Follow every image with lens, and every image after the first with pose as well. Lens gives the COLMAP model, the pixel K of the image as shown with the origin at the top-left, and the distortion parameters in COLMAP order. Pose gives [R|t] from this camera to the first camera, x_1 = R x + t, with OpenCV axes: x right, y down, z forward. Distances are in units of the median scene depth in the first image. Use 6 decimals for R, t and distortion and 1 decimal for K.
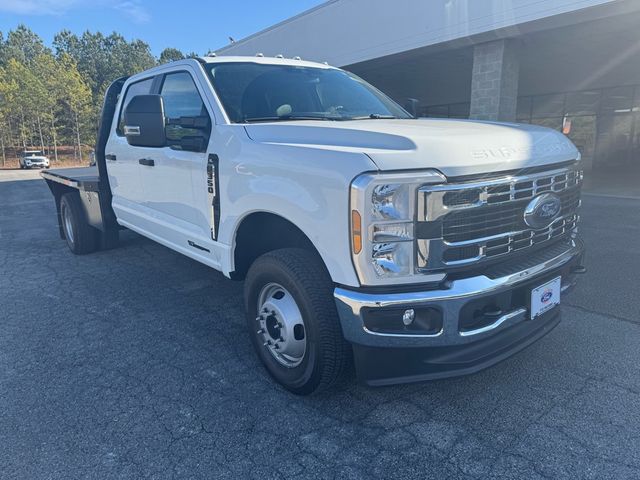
lens RADIAL K [[448.3, 0, 320.9], [0, 448.3, 240.2], [0, 0, 1]] dist [0.011593, -0.008630]
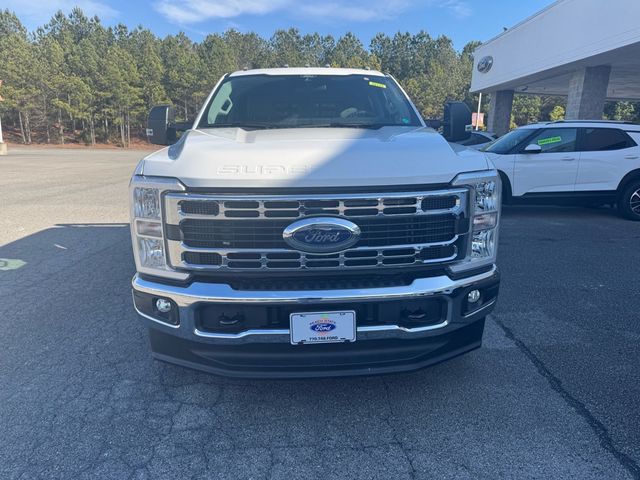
lens RADIAL K [[448.3, 0, 320.8], [0, 448.3, 236.6], [0, 0, 1]] dist [0.011593, -0.008630]
pose [[0.821426, 0.155522, -0.548701, 1.068181], [-0.152158, 0.986989, 0.051963, -0.117023], [0.549643, 0.040806, 0.834402, 0.235803]]
